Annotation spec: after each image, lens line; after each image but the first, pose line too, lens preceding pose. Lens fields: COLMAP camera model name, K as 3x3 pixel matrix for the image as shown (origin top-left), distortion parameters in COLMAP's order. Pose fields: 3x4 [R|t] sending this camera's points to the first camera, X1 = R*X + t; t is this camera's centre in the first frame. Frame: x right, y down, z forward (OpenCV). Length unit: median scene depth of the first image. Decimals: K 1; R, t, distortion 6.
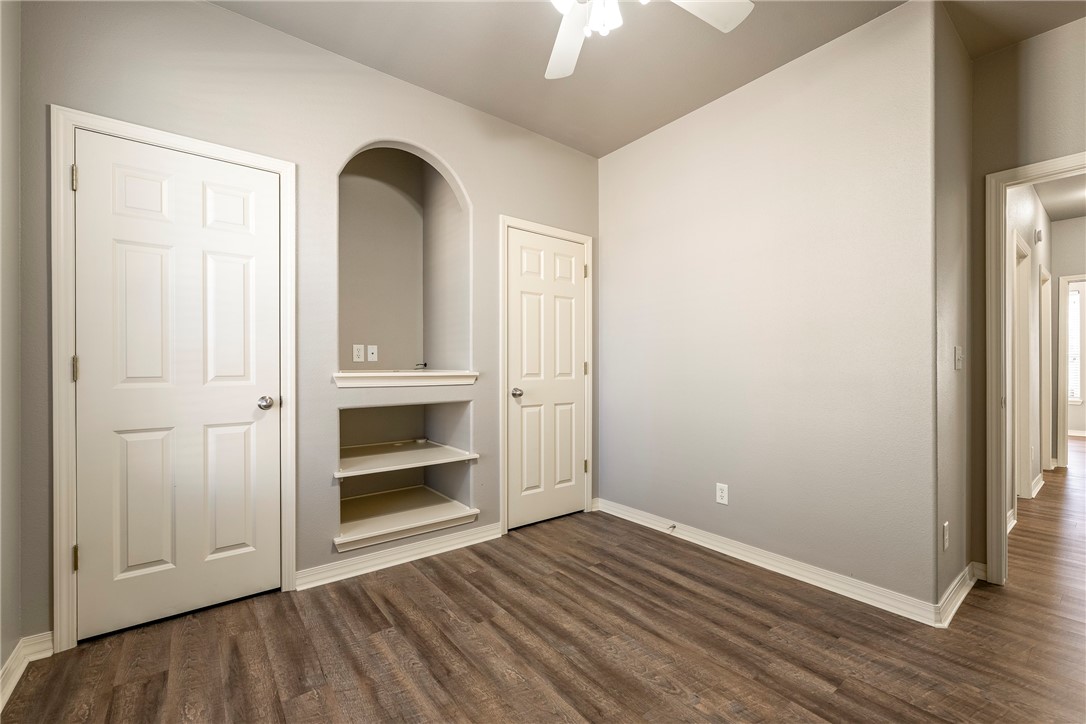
lens RADIAL K [[449.7, 0, 522.1], [0, 449.7, 365.7], [0, 0, 1]] dist [-0.002112, 0.000689]
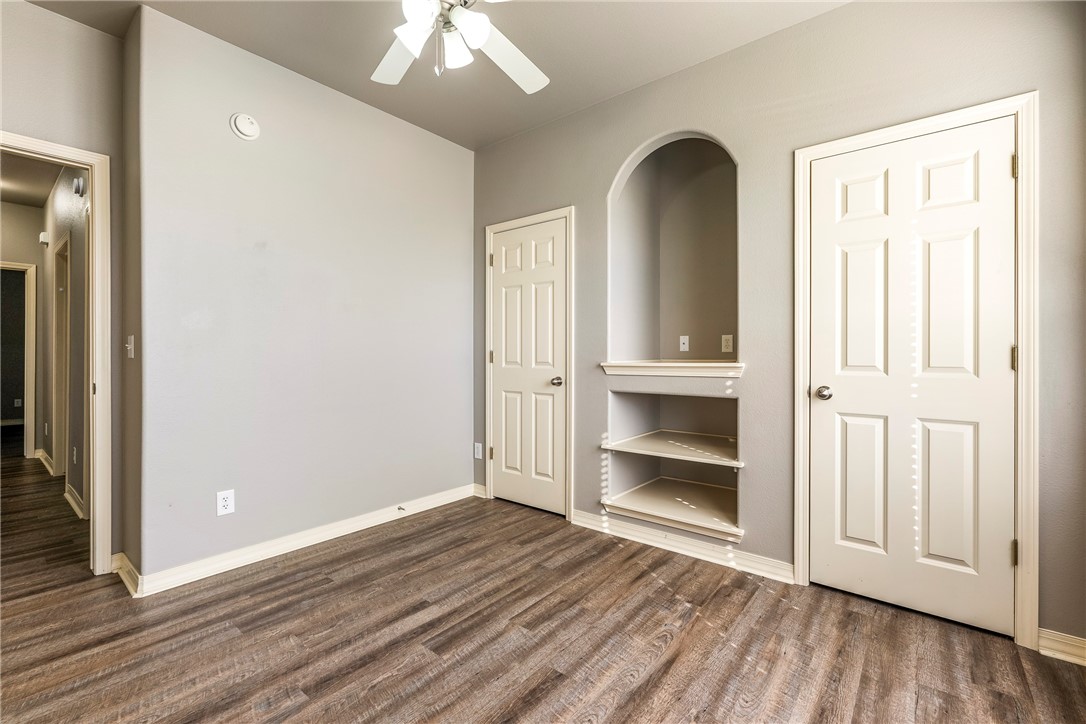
lens RADIAL K [[449.7, 0, 535.4], [0, 449.7, 359.1], [0, 0, 1]] dist [-0.002112, 0.000689]
pose [[0.259693, 0.005877, -0.965673, 0.735355], [0.002741, 0.999973, 0.006823, 0.000534], [0.965687, -0.004419, 0.259669, 0.520047]]
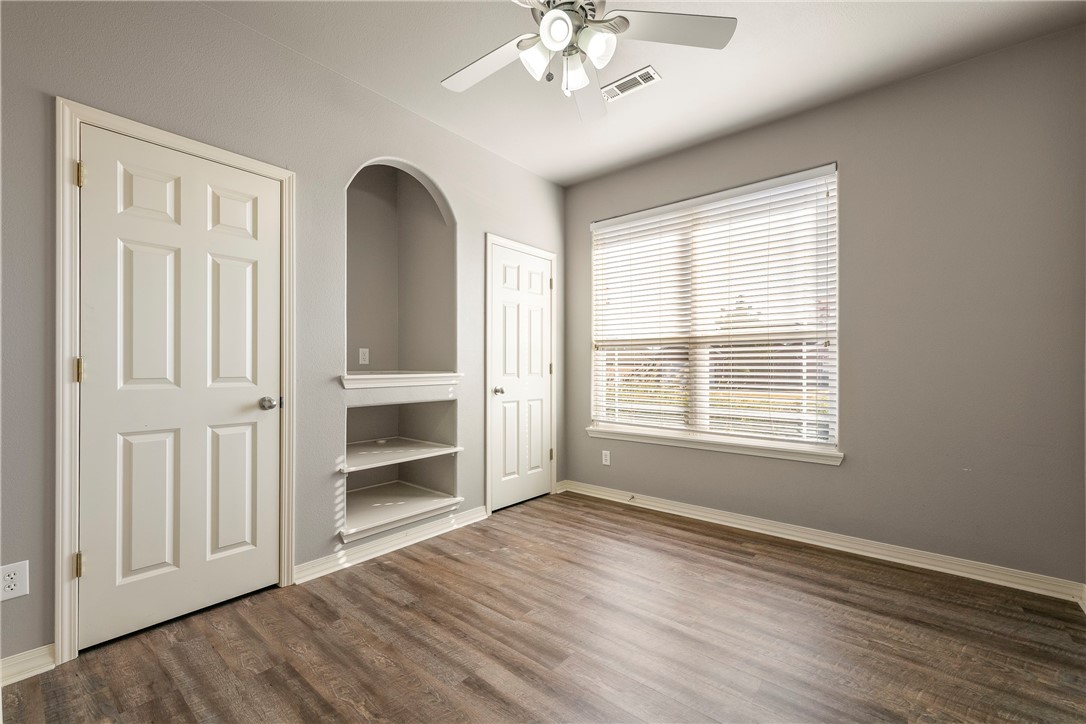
lens RADIAL K [[449.7, 0, 541.7], [0, 449.7, 371.3], [0, 0, 1]] dist [-0.002112, 0.000689]
pose [[0.971560, -0.004590, 0.236749, -0.195183], [0.002168, 0.999943, 0.010490, -0.000688], [-0.236783, -0.009678, 0.971514, -0.139273]]
